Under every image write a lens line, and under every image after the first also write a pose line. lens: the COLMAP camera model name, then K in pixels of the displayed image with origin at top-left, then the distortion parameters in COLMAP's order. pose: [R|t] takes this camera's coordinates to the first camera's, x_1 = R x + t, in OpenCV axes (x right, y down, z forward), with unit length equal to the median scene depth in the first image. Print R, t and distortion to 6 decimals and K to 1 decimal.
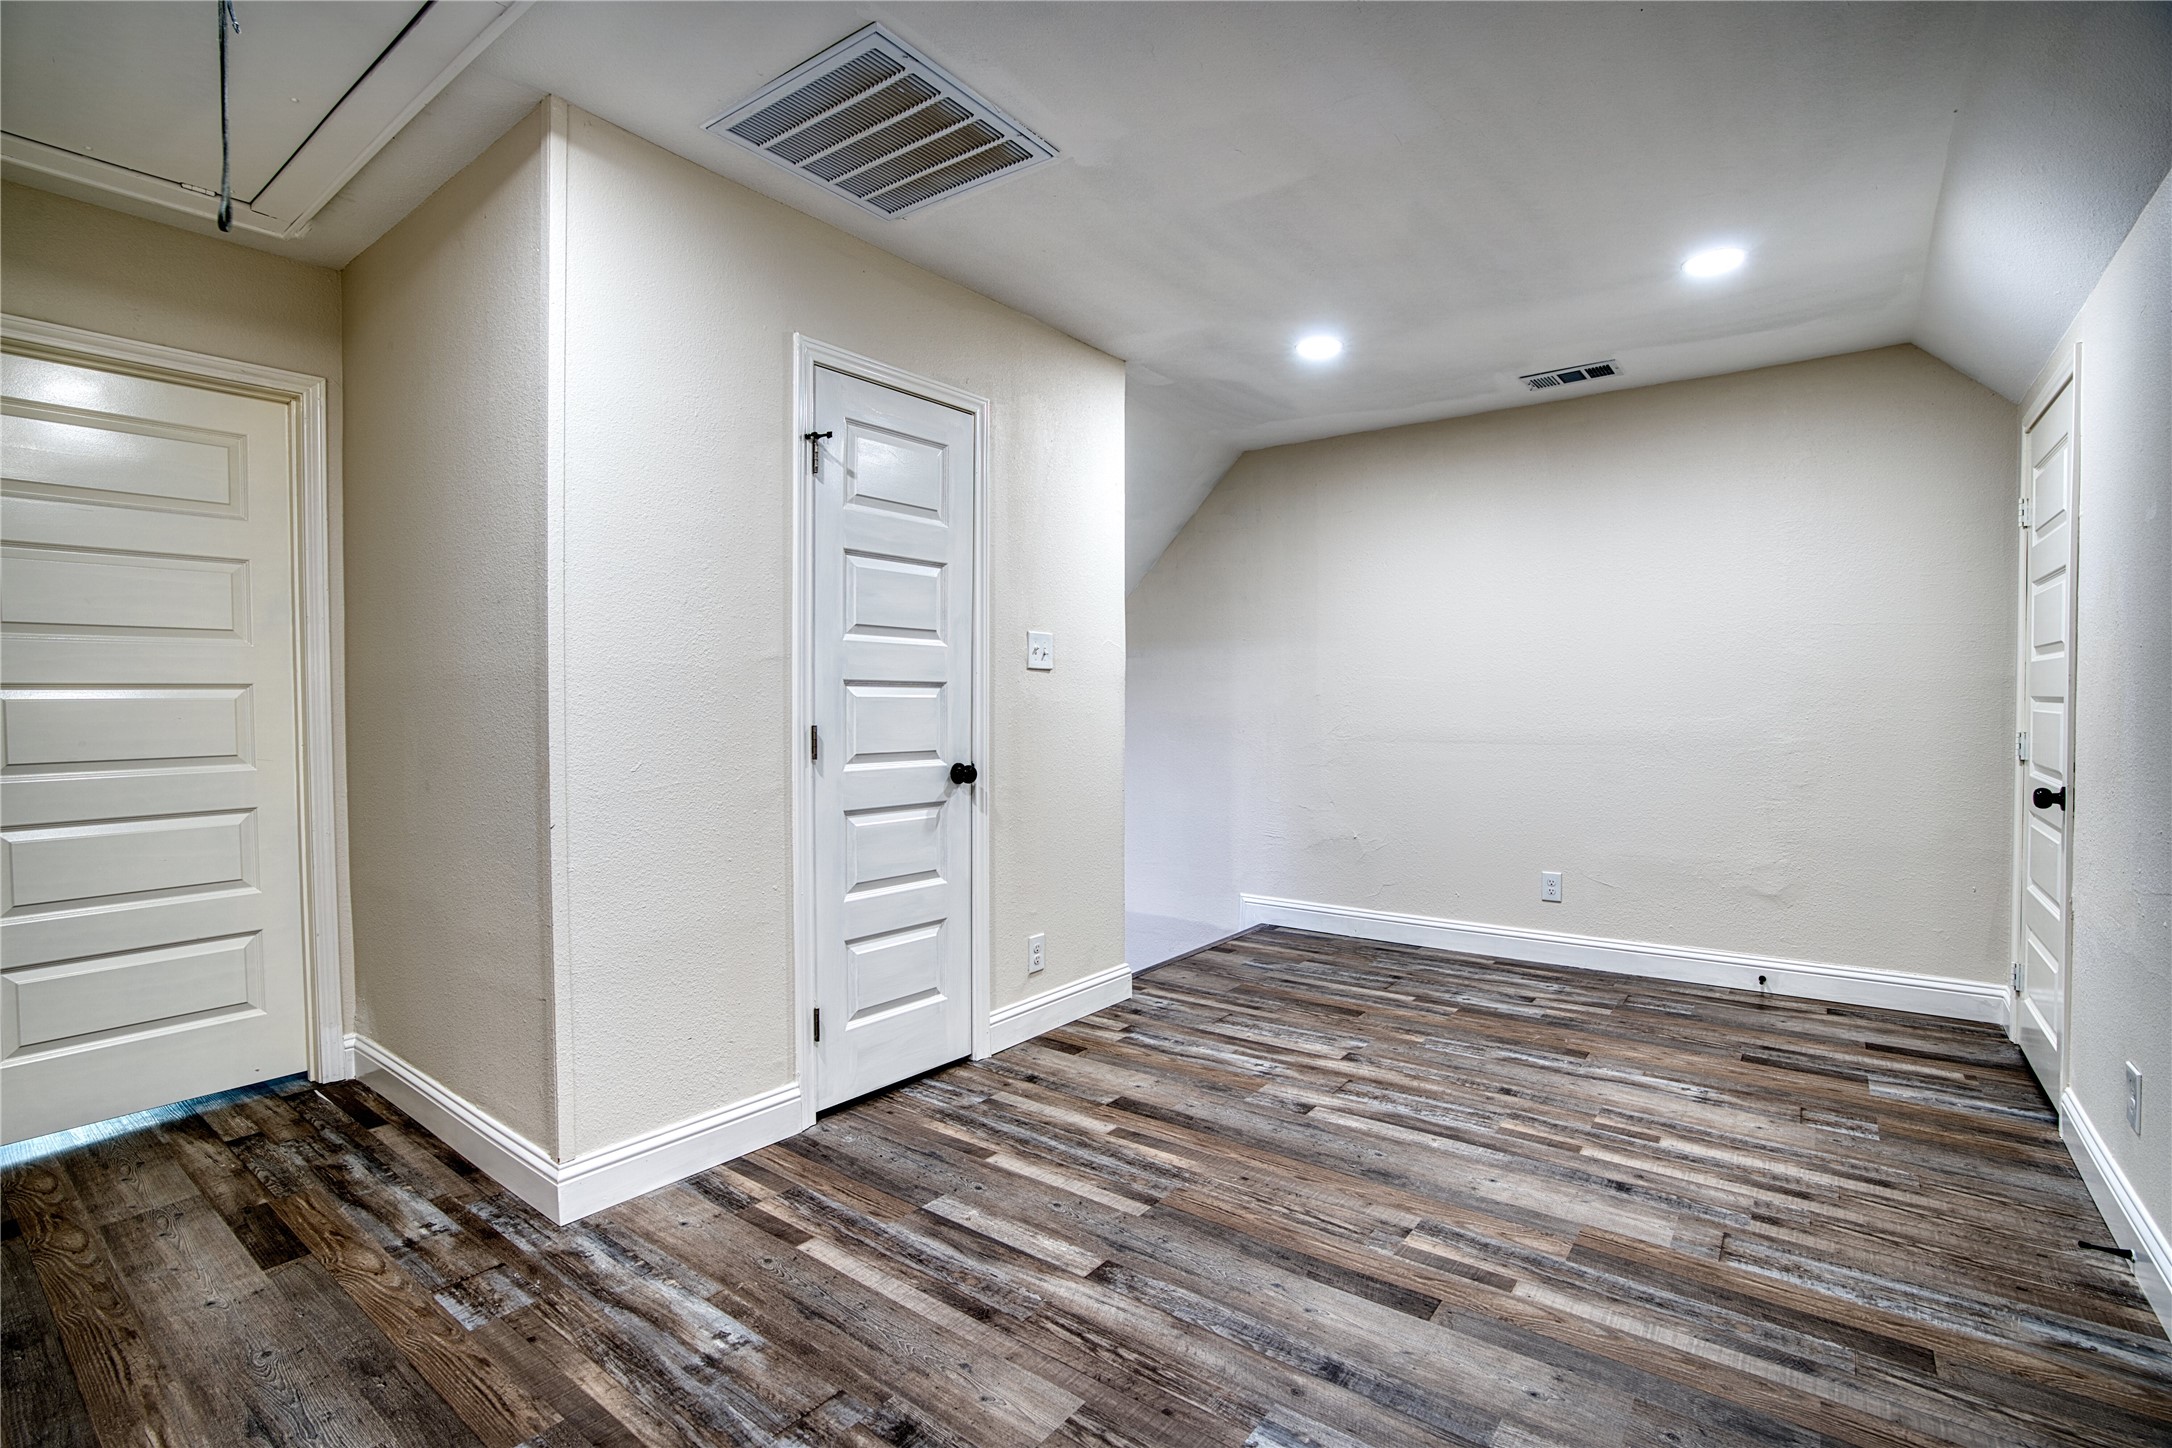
lens RADIAL K [[1007.6, 0, 1075.6], [0, 1007.6, 704.9], [0, 0, 1]] dist [-0.067424, 0.025414]
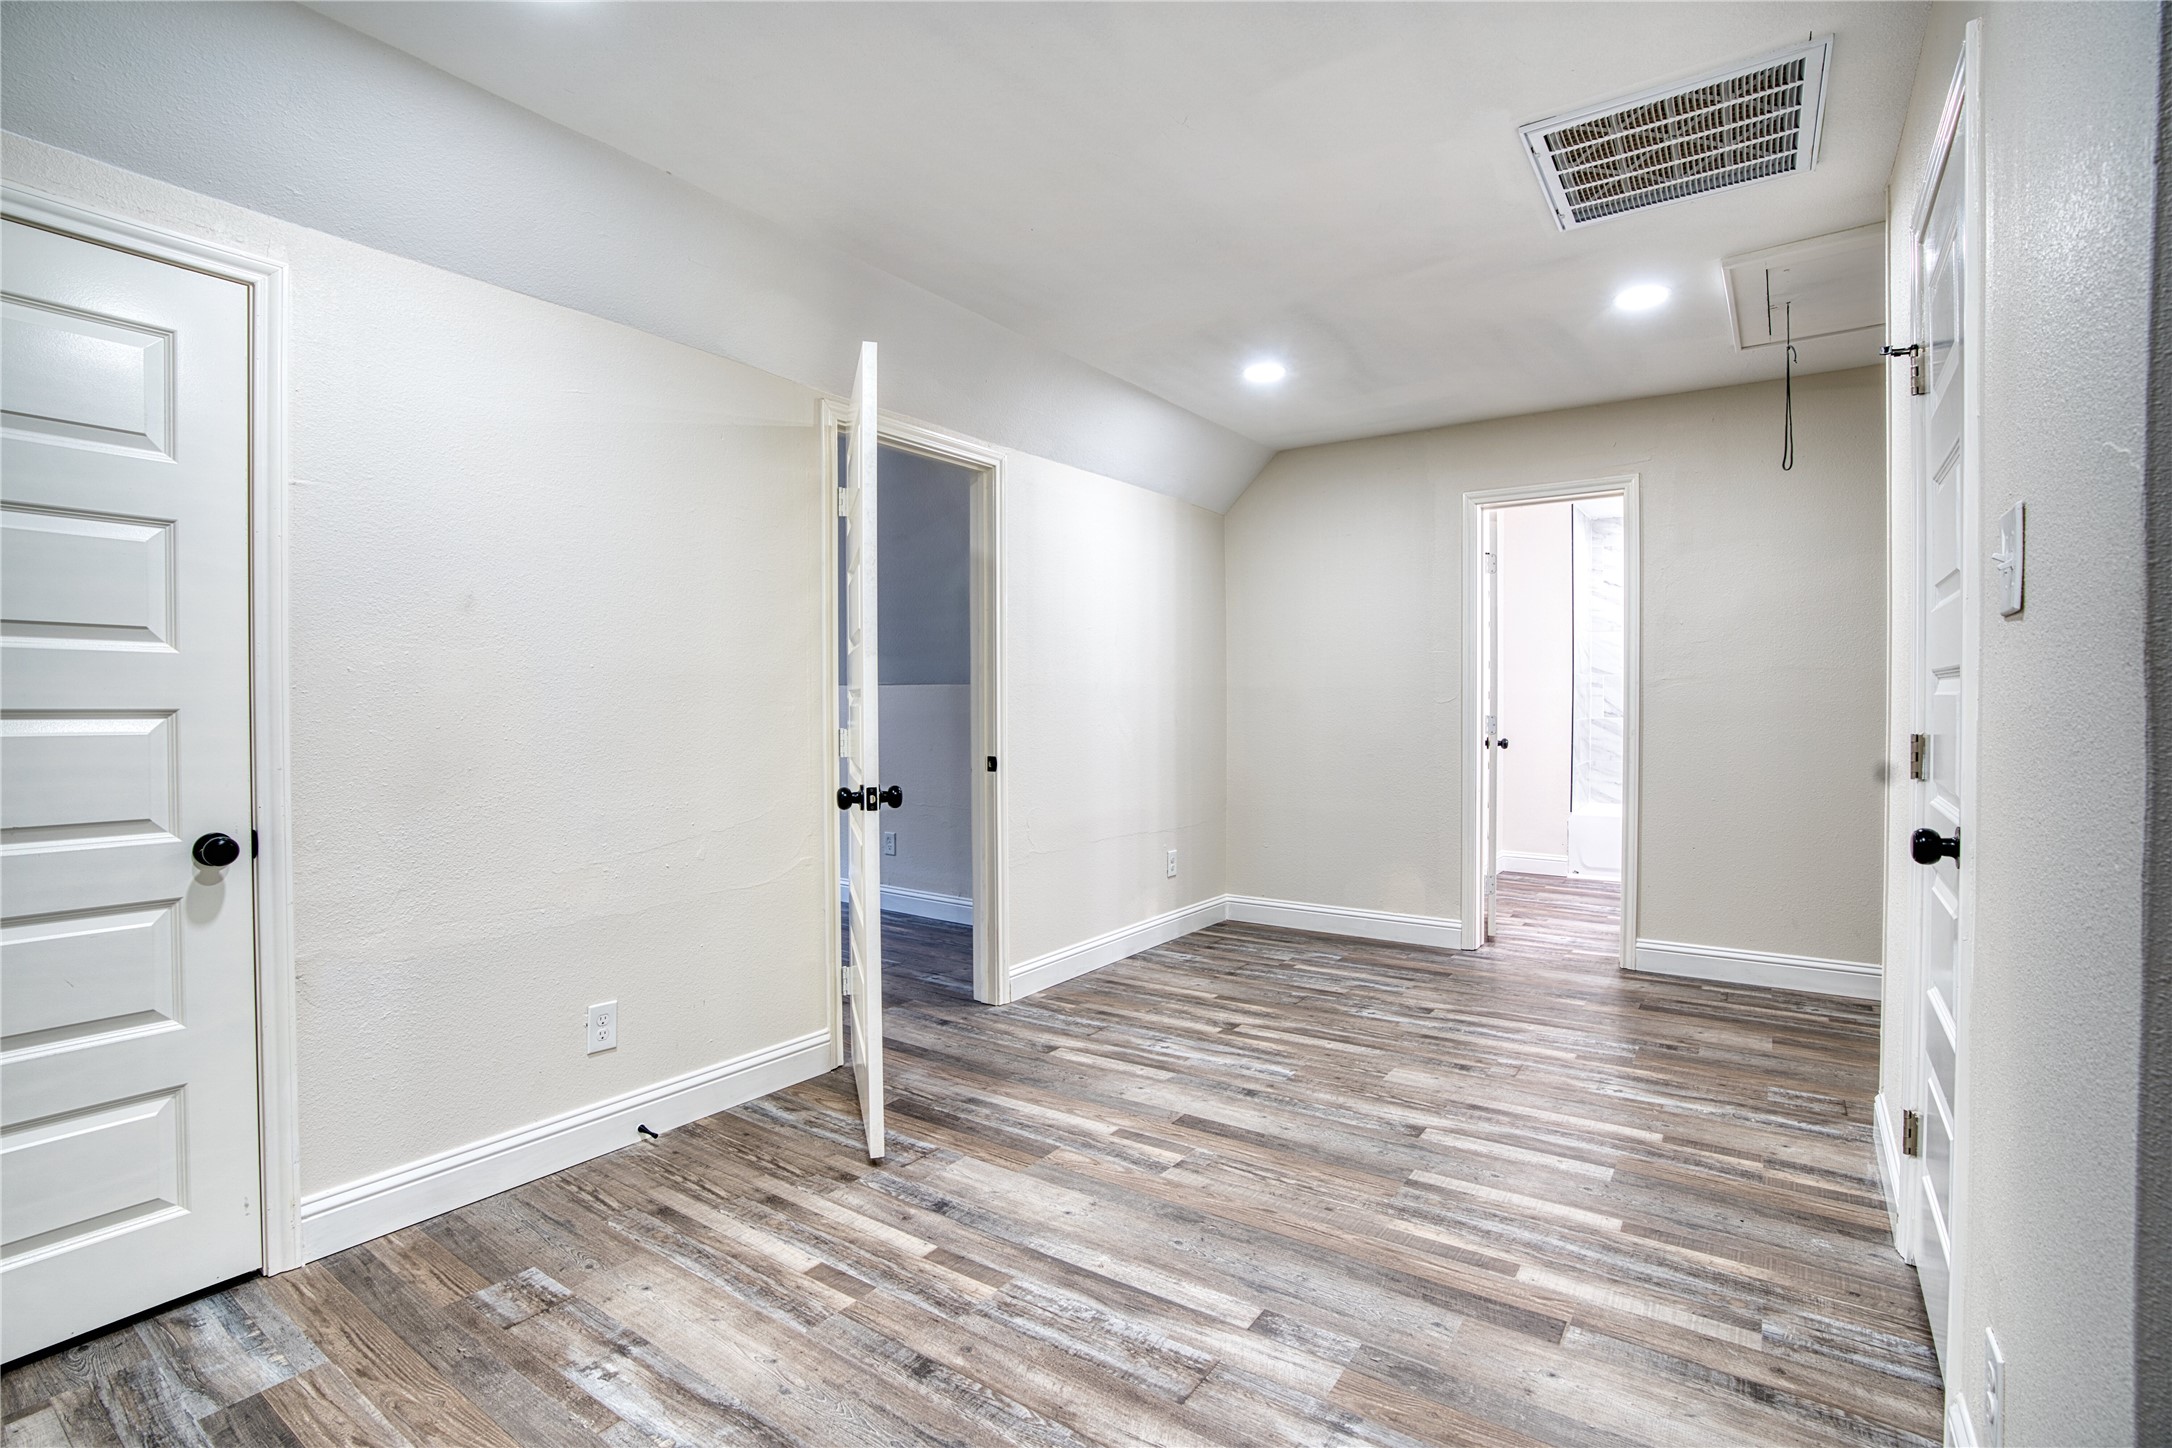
lens RADIAL K [[1007.6, 0, 1095.0], [0, 1007.6, 708.7], [0, 0, 1]] dist [-0.067424, 0.025414]
pose [[-0.998597, 0.007125, -0.052471, 0.427076], [0.006689, 0.999942, 0.008493, -0.008434], [0.052528, 0.008130, -0.998586, 1.873081]]
